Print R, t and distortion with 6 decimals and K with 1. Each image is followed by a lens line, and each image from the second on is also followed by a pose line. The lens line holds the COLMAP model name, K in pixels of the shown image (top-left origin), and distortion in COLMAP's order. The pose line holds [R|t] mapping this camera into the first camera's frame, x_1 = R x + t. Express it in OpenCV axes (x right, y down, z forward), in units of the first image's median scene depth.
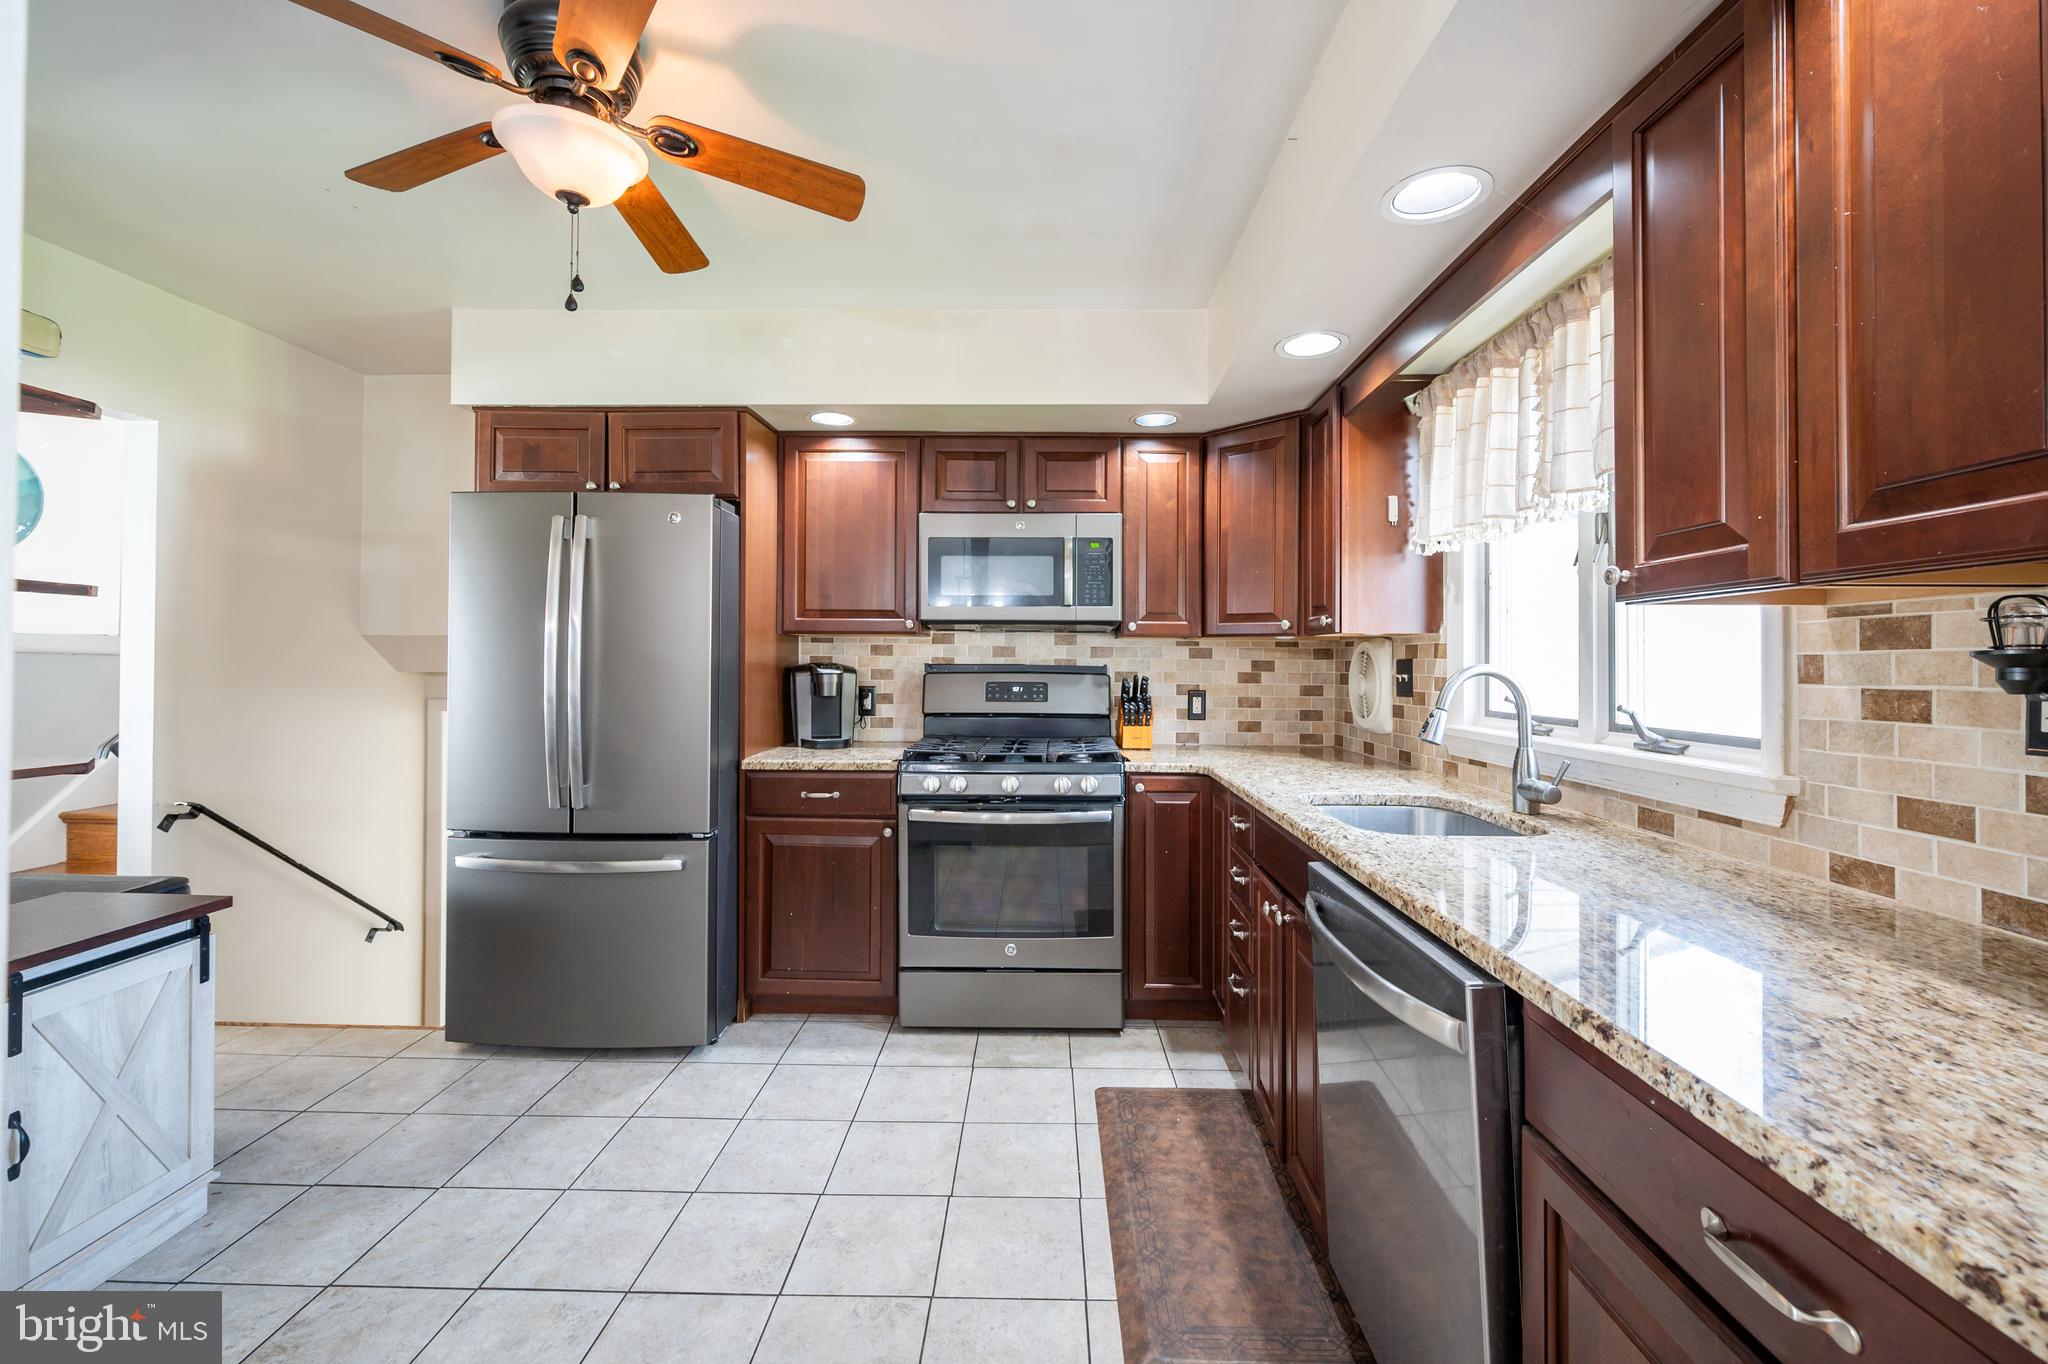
lens RADIAL K [[821.1, 0, 1023.2], [0, 821.1, 658.7], [0, 0, 1]] dist [-0.000270, 0.000050]
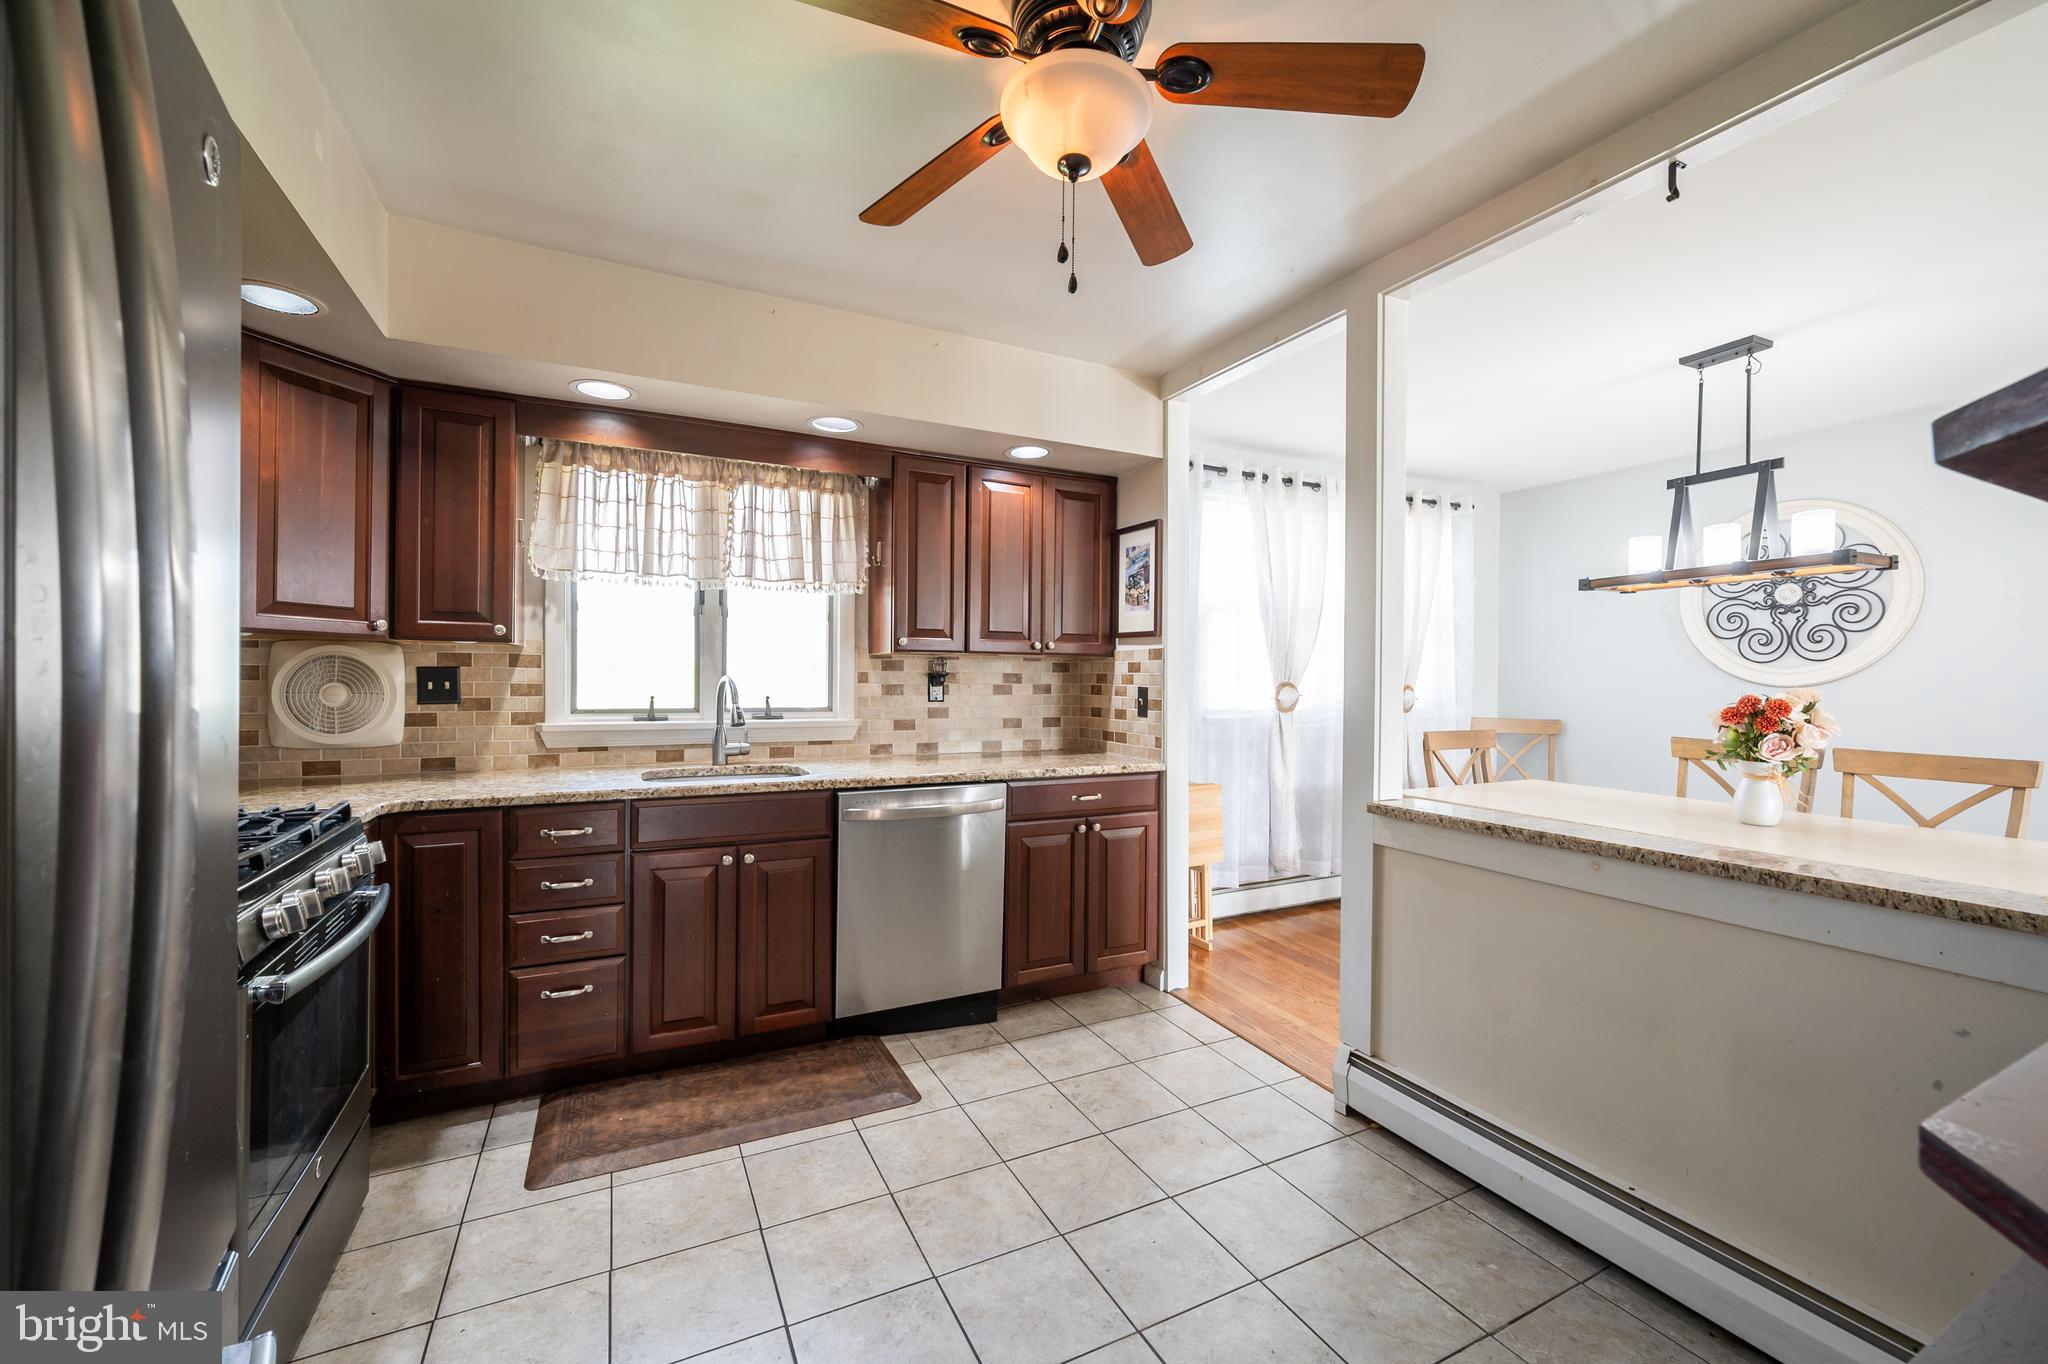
lens RADIAL K [[810.8, 0, 1024.0], [0, 810.8, 682.0], [0, 0, 1]] dist [-0.001091, -0.000299]
pose [[-0.471239, -0.018604, 0.881809, -0.746350], [-0.019267, 0.999756, 0.010797, -0.005144], [-0.881795, -0.011902, -0.471482, 0.830560]]
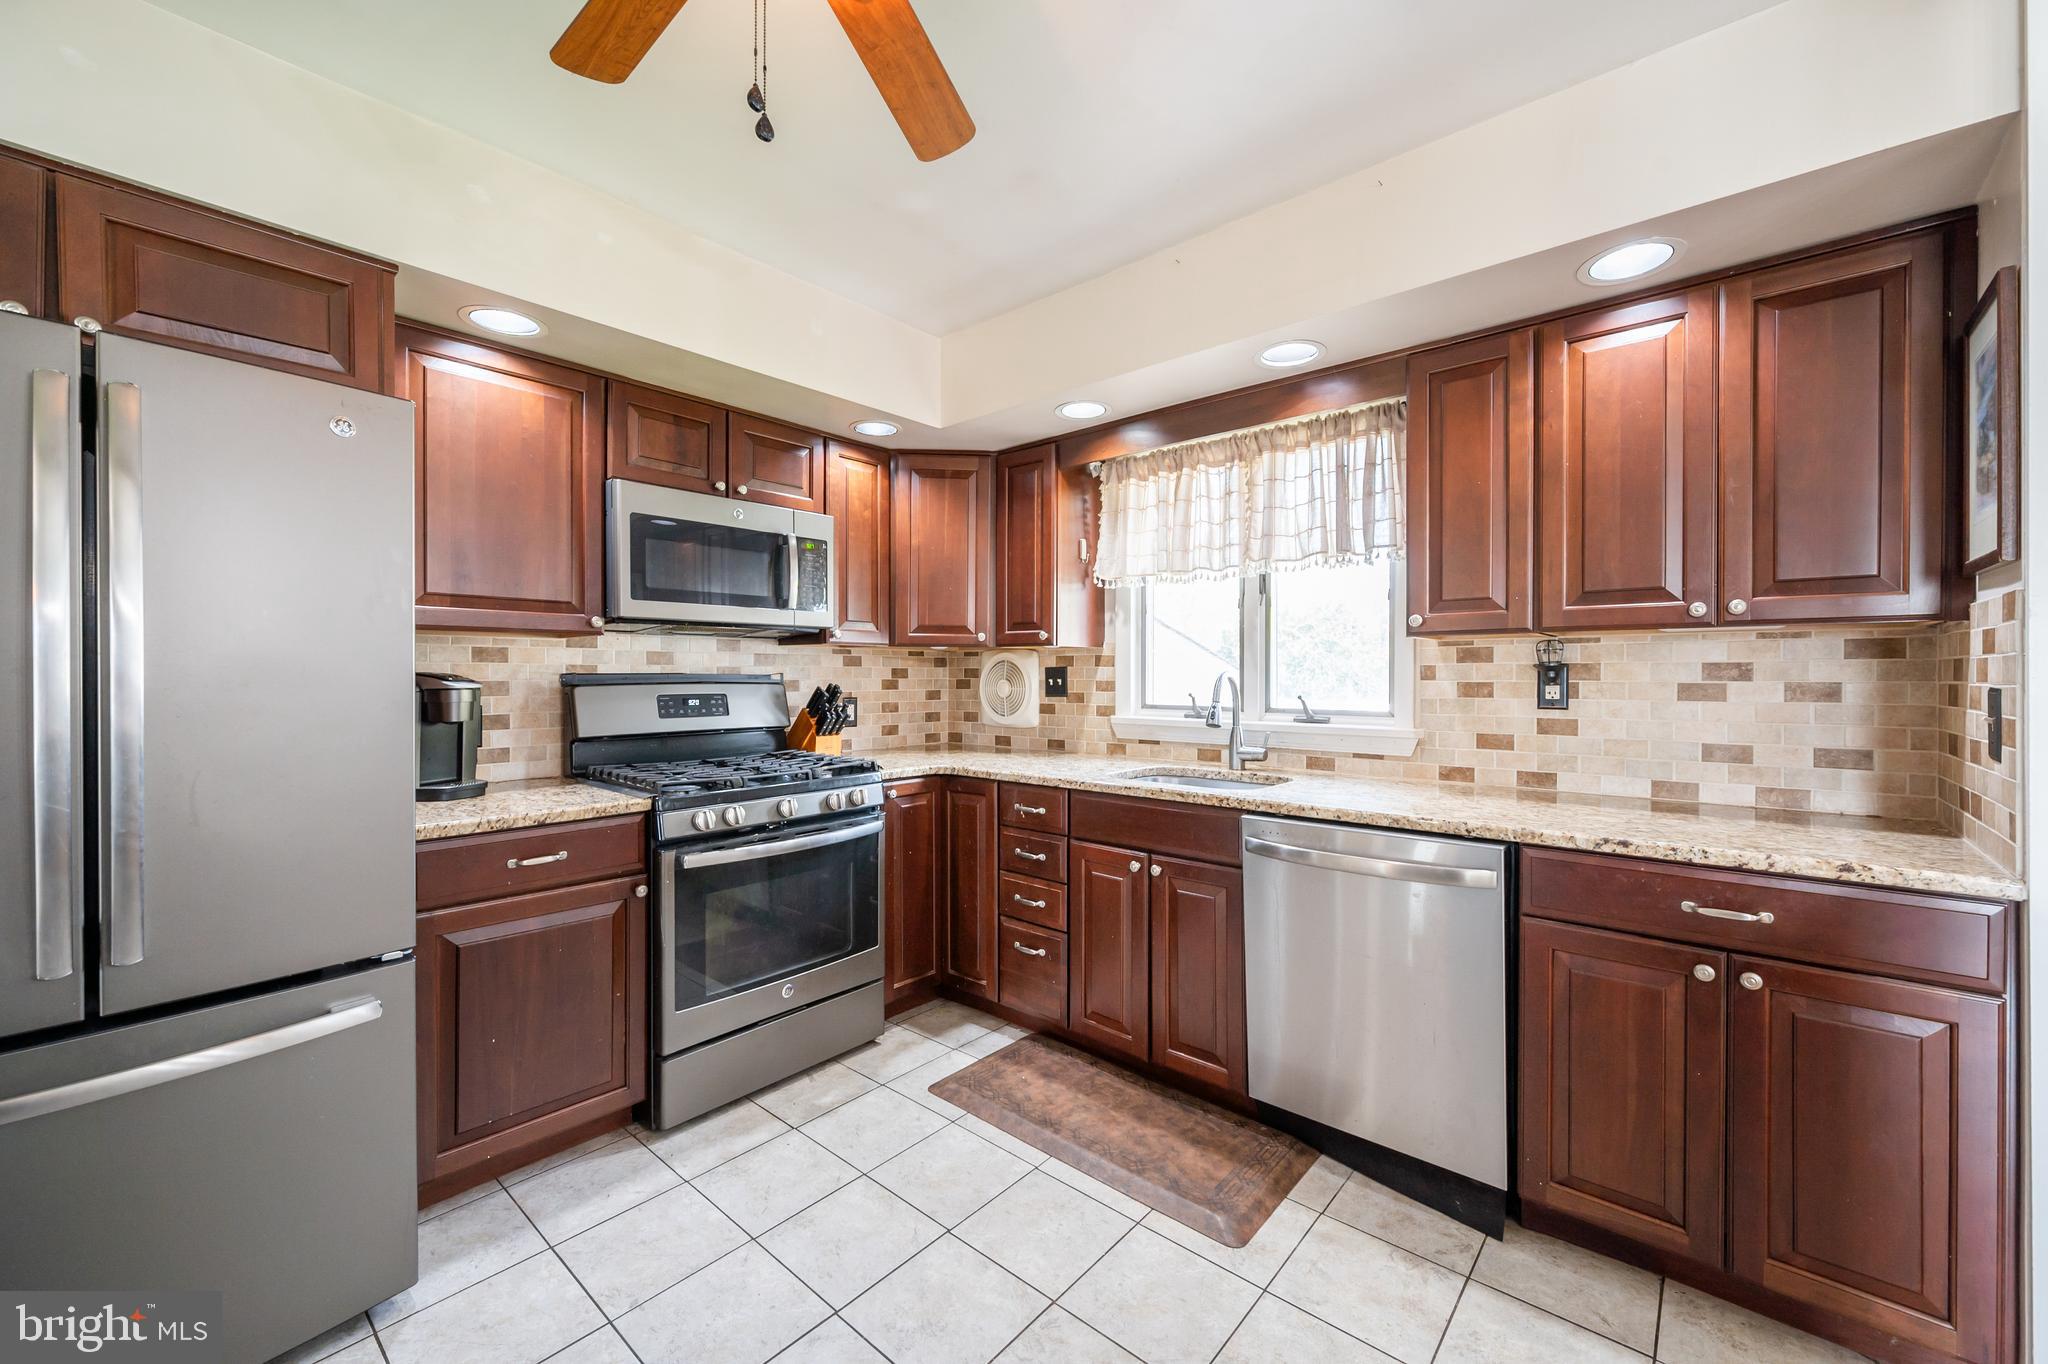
lens RADIAL K [[810.8, 0, 1024.0], [0, 810.8, 682.0], [0, 0, 1]] dist [-0.001091, -0.000299]
pose [[0.640265, -0.014920, 0.768009, -0.522853], [-0.000571, 0.999802, 0.019900, -0.001233], [-0.768154, -0.013180, 0.640130, 0.237346]]
